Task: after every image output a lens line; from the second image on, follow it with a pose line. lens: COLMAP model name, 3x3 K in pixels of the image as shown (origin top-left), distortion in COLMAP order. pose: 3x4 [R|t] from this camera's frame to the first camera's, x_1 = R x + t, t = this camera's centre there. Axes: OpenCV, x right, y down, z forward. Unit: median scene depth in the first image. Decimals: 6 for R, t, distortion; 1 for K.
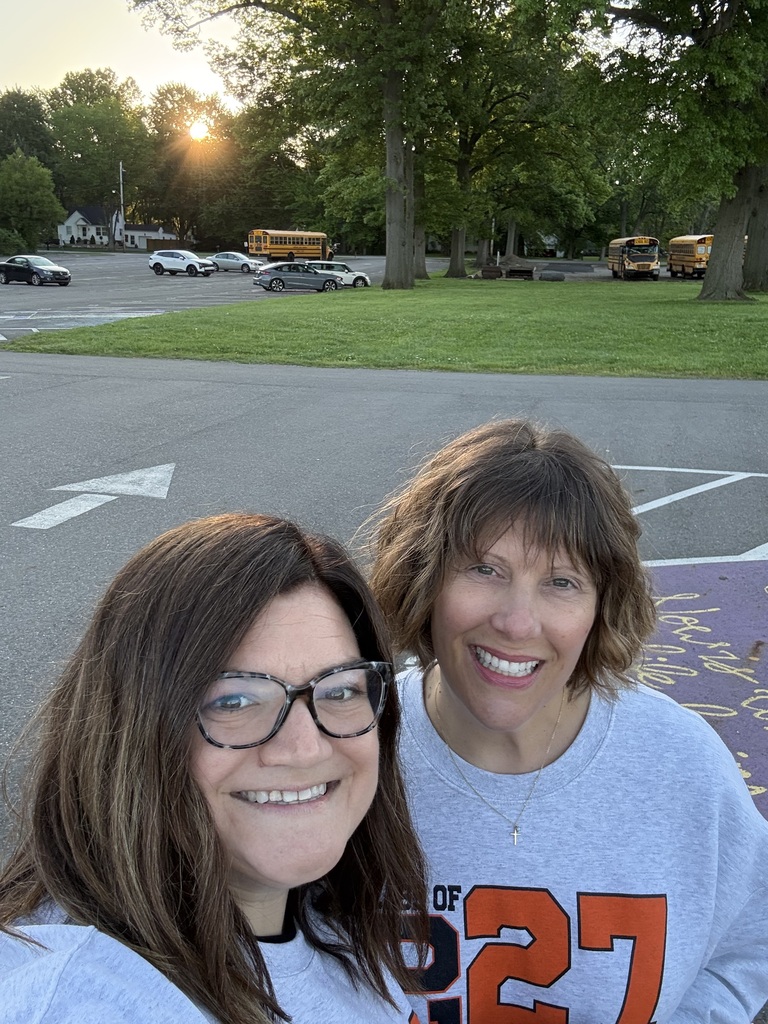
lens RADIAL K [[896.2, 0, 384.2], [0, 896.2, 511.9], [0, 0, 1]] dist [0.009741, 0.003981]
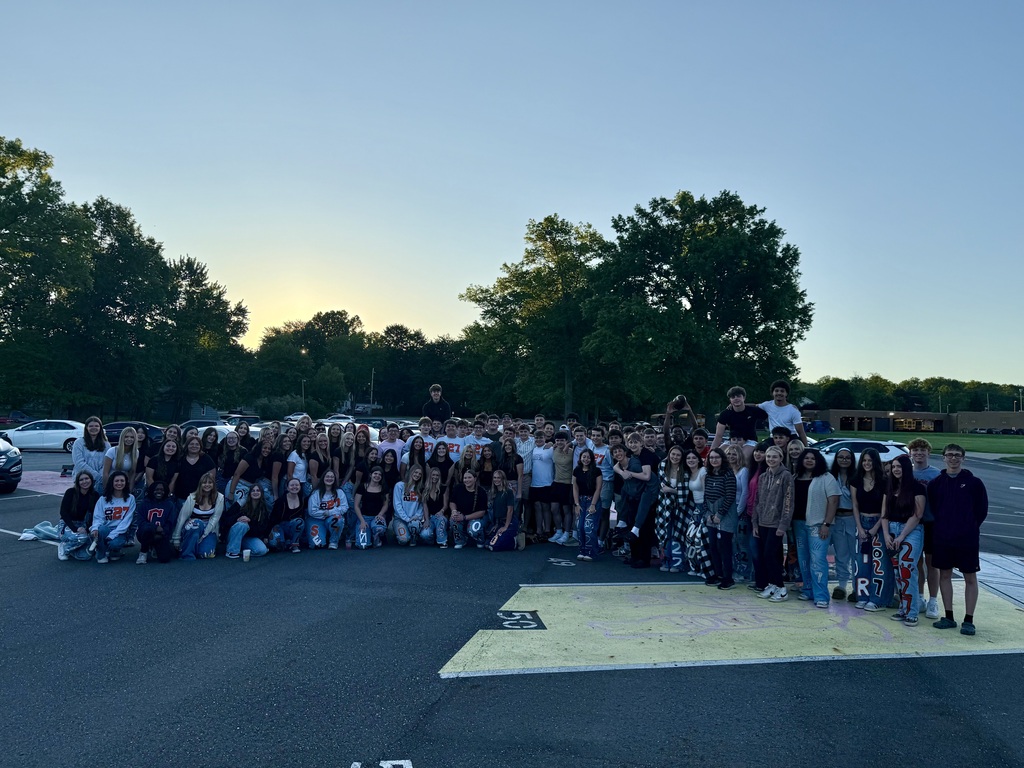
lens RADIAL K [[745.9, 0, 512.0], [0, 745.9, 384.2], [0, 0, 1]] dist [0.000156, 0.000007]
pose [[0.998054, 0.011257, 0.061329, -0.140076], [0.008784, 0.948375, -0.317030, 0.140563], [-0.061732, 0.316952, 0.946430, -0.509505]]
